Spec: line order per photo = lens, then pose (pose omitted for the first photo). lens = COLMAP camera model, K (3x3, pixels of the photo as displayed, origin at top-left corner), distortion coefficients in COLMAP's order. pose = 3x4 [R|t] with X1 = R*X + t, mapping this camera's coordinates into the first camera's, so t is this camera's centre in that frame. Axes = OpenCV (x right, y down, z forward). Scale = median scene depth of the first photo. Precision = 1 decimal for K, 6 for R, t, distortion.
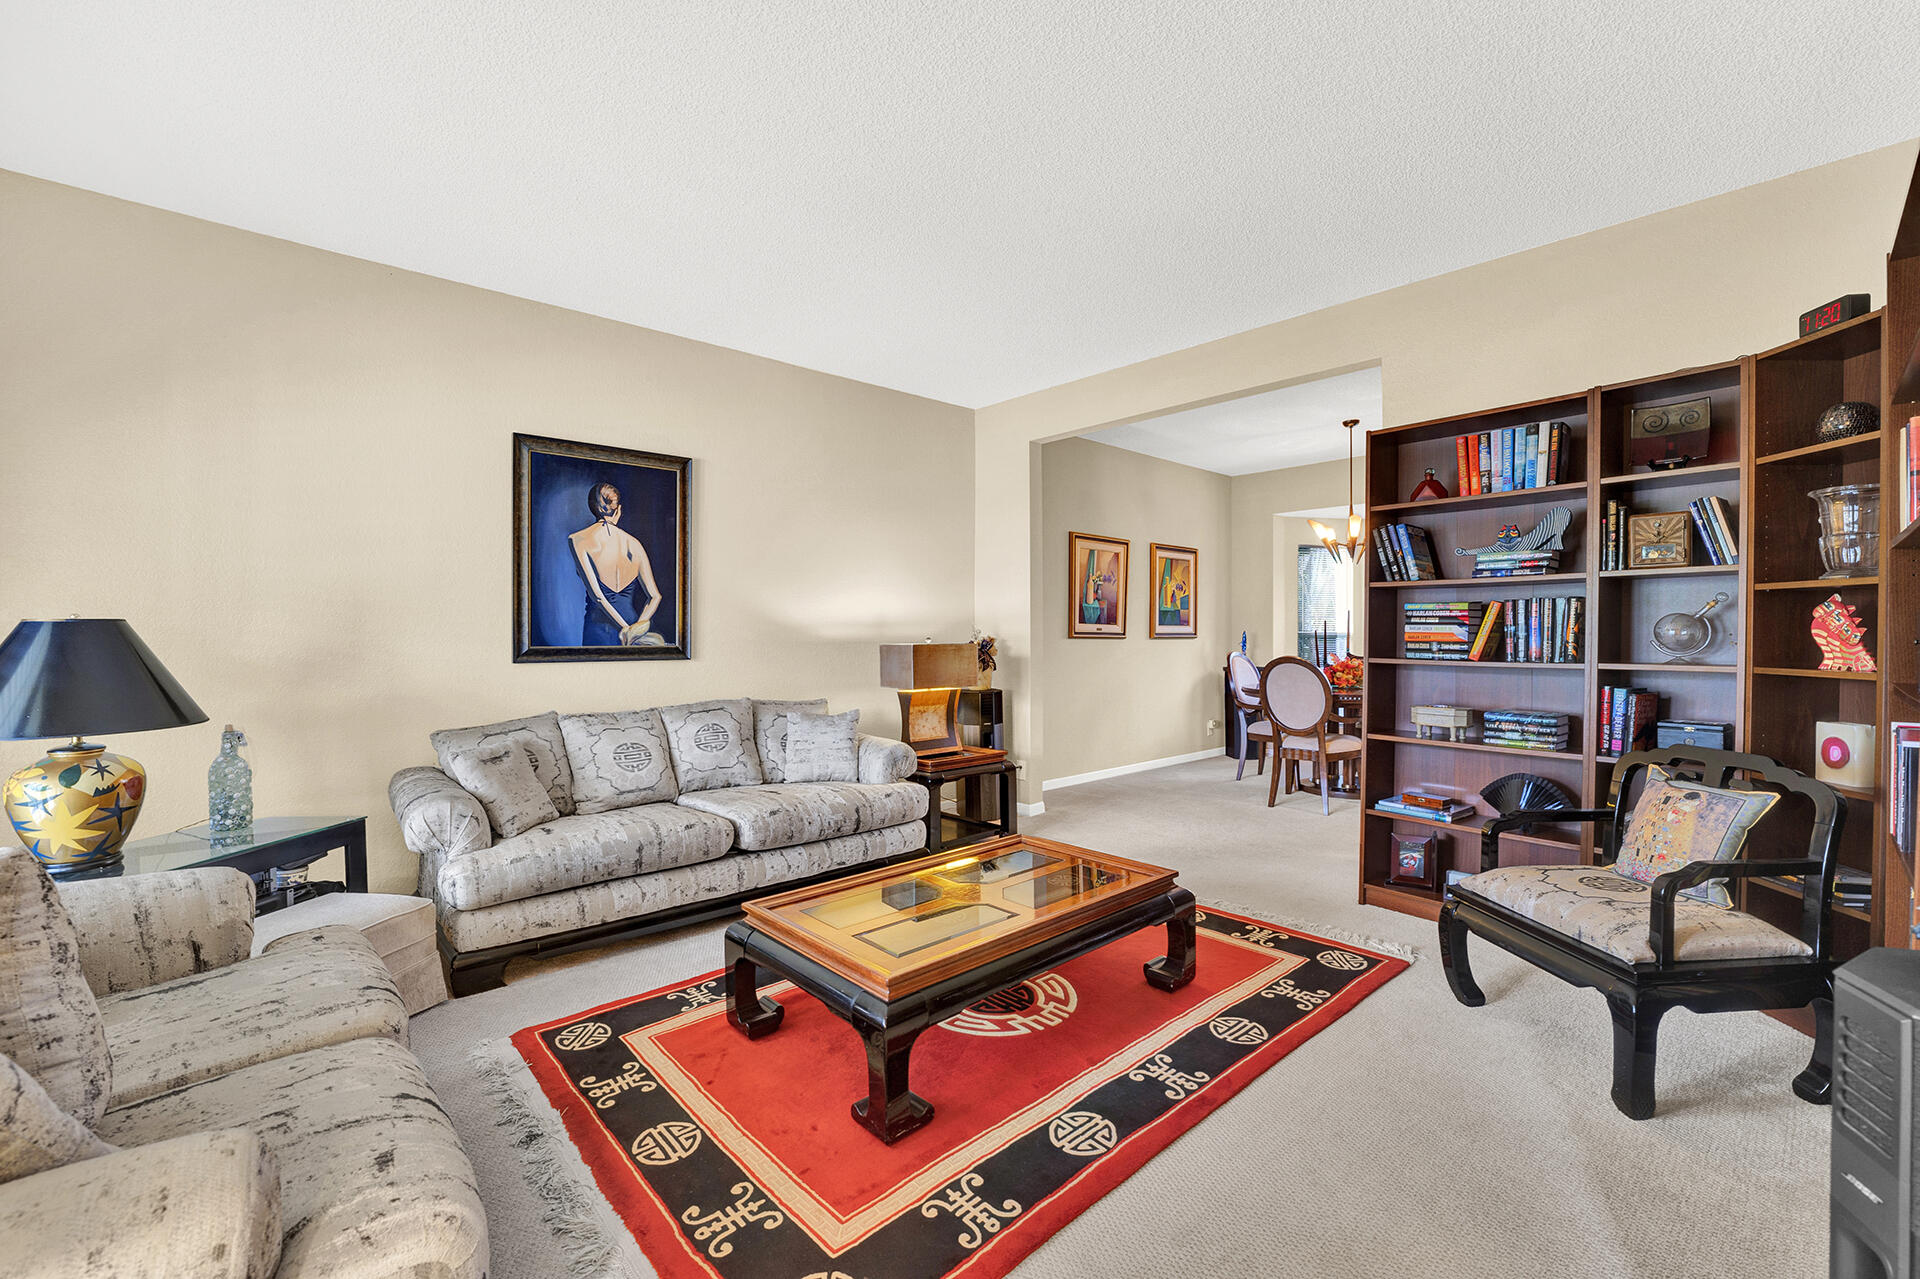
lens RADIAL K [[795.8, 0, 964.9], [0, 795.8, 640.1], [0, 0, 1]] dist [-0.023541, 0.000678]
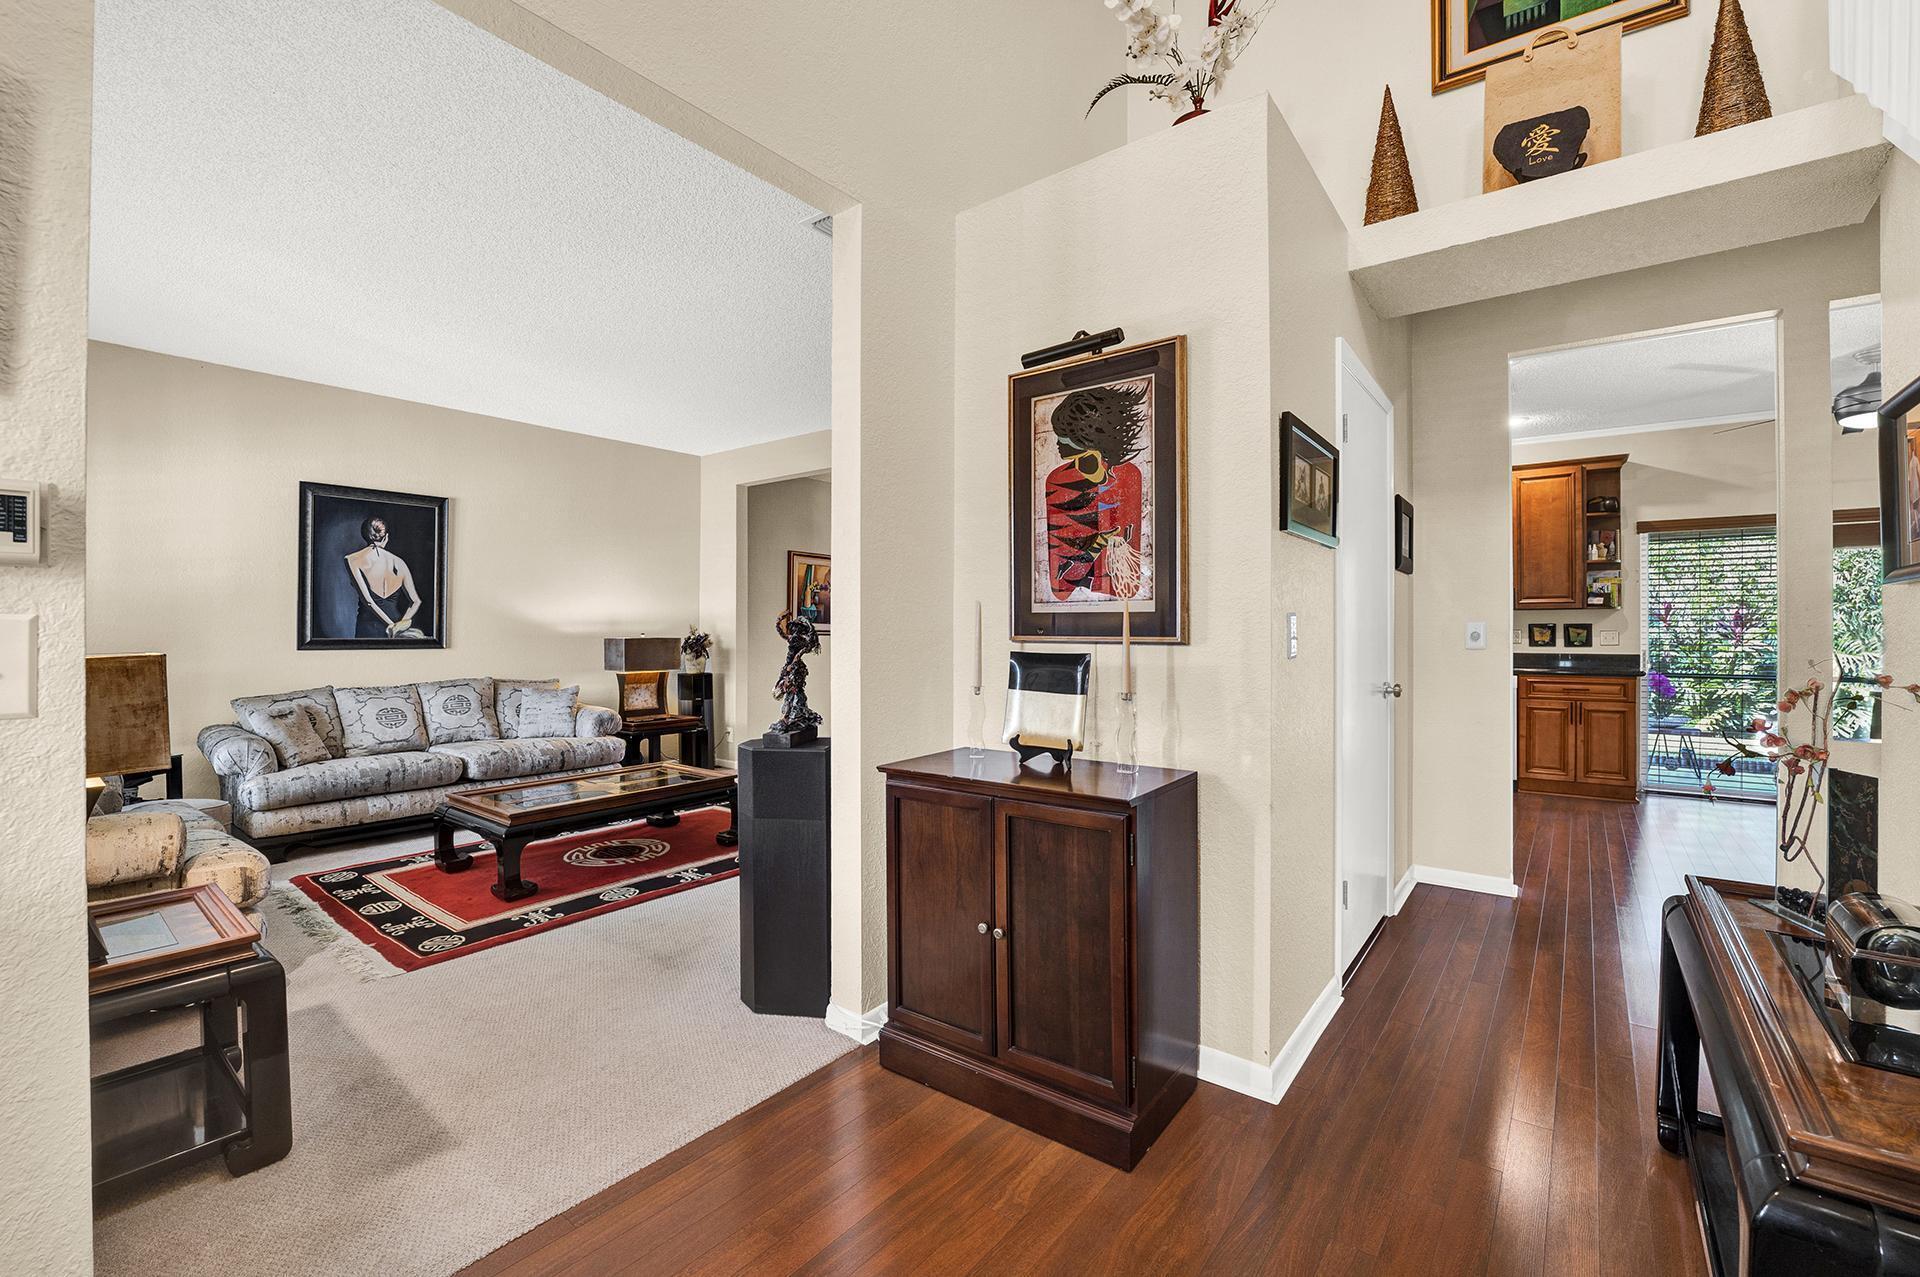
lens RADIAL K [[795.8, 0, 952.1], [0, 795.8, 630.0], [0, 0, 1]] dist [-0.023541, 0.000678]
pose [[0.986162, 0.005963, 0.165678, 0.372985], [-0.004548, 0.999950, -0.008919, 0.001318], [-0.165723, 0.008042, 0.986140, -0.610677]]
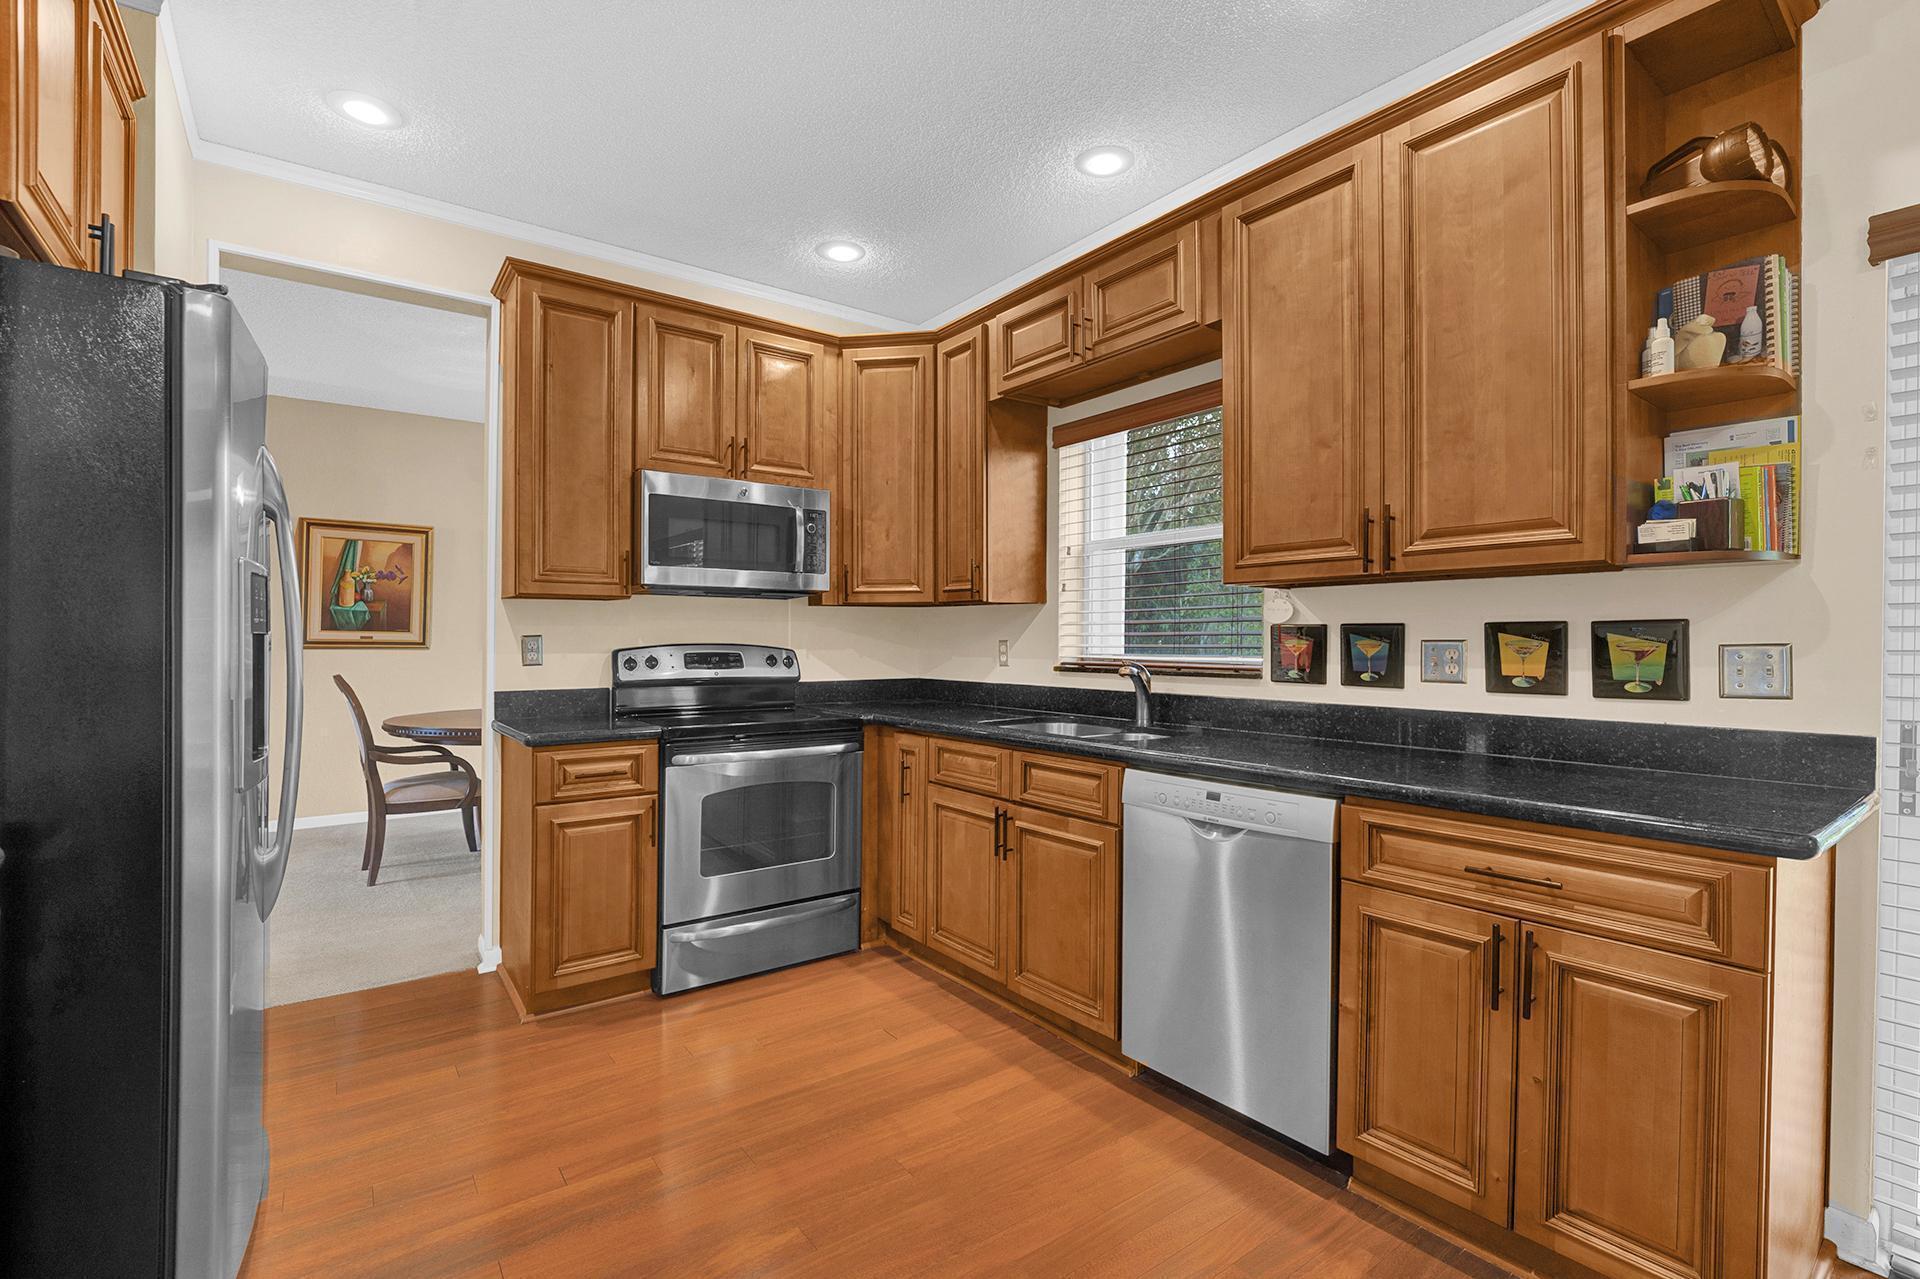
lens RADIAL K [[832.7, 0, 968.1], [0, 832.7, 650.3], [0, 0, 1]] dist [-0.019857, -0.000025]
pose [[0.996031, 0.005334, -0.088842, 1.851536], [-0.004826, 0.999971, 0.005930, -0.018058], [0.088871, -0.005478, 0.996028, 0.455265]]
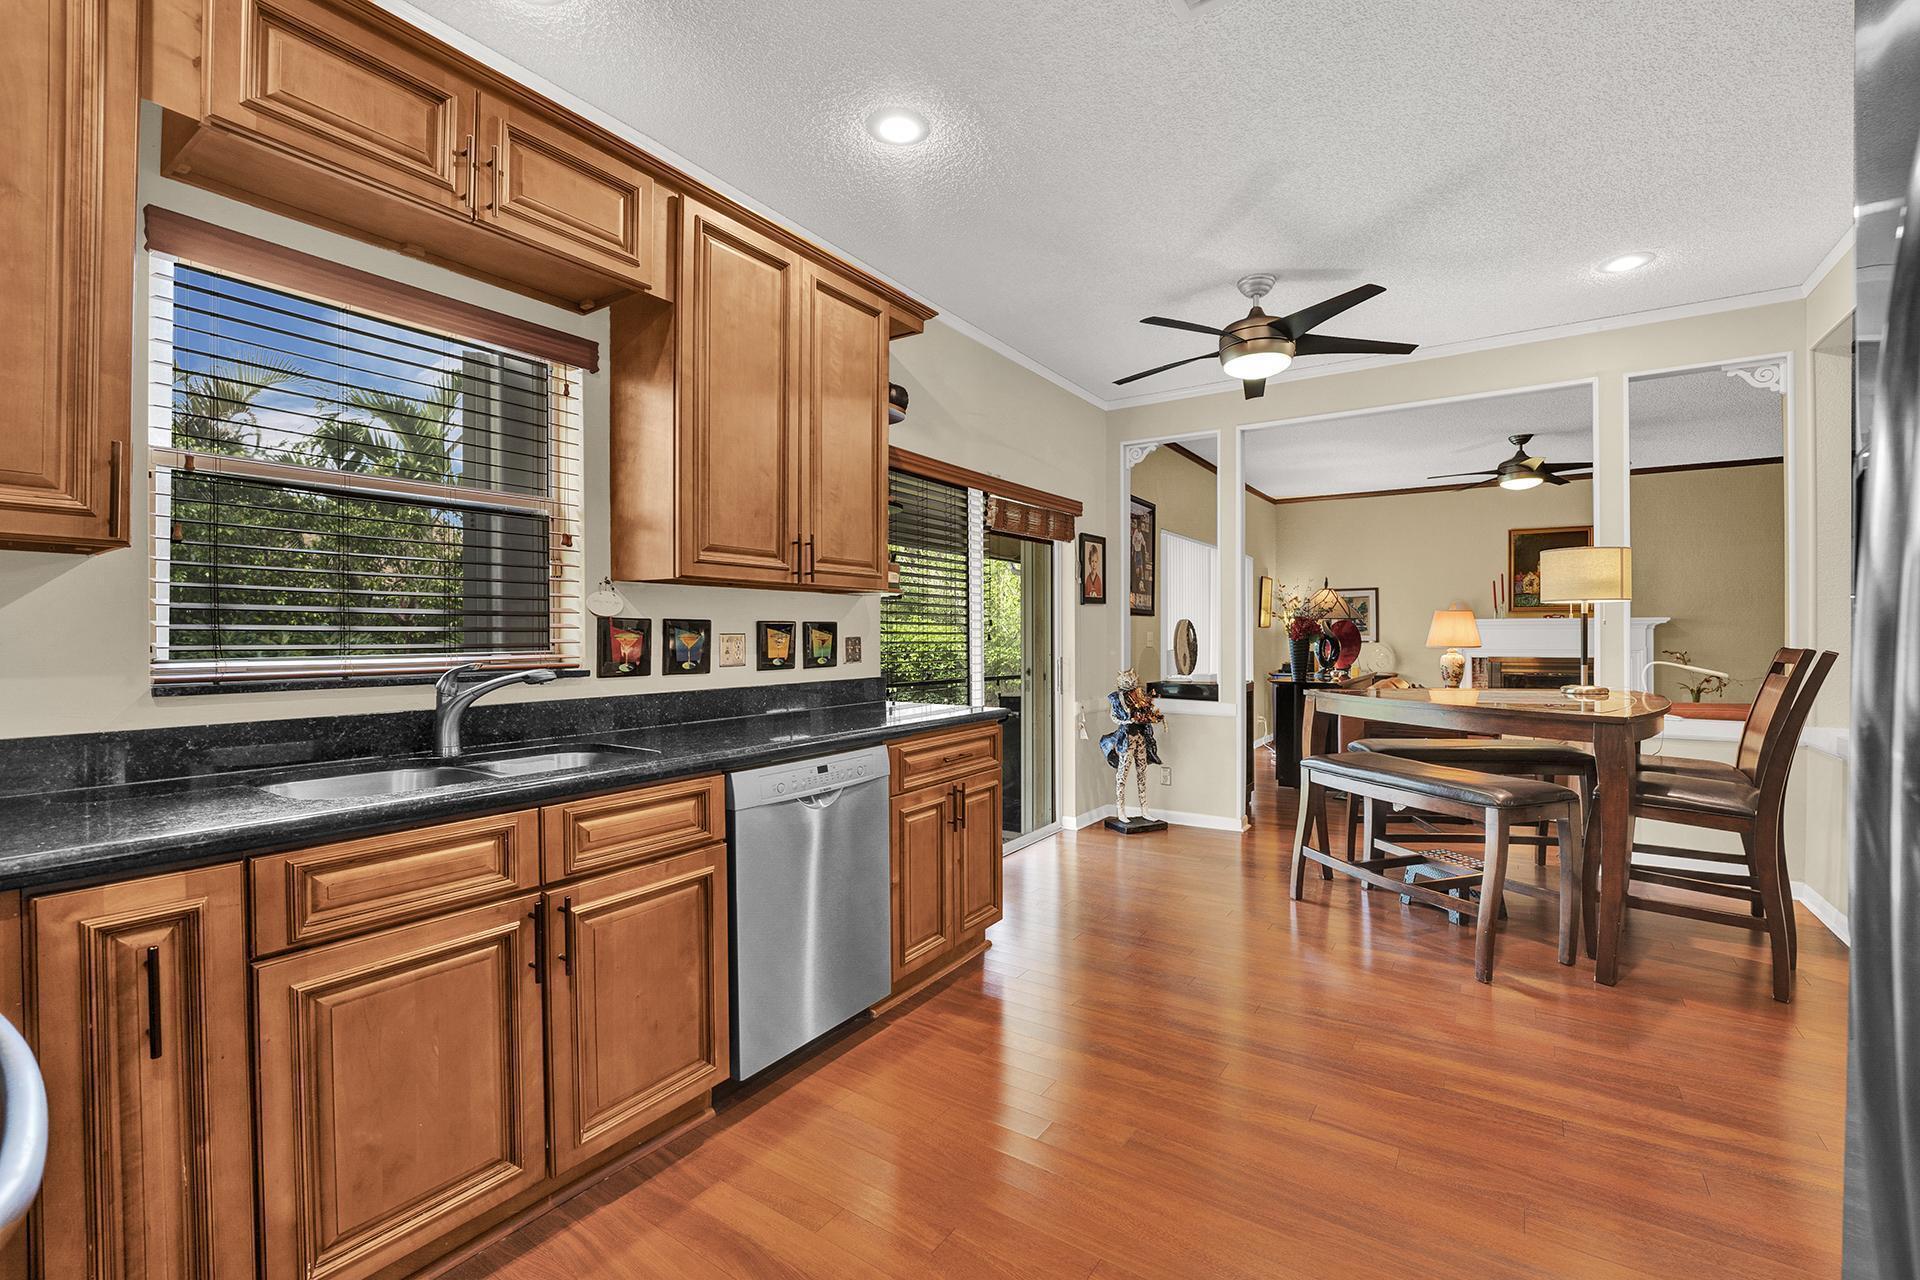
lens RADIAL K [[832.7, 0, 962.5], [0, 832.7, 636.9], [0, 0, 1]] dist [-0.019857, -0.000025]
pose [[-0.230490, 0.001620, 0.973073, 1.214794], [0.009805, 0.999952, 0.000658, -0.019012], [-0.973025, 0.009693, -0.230495, 1.182840]]
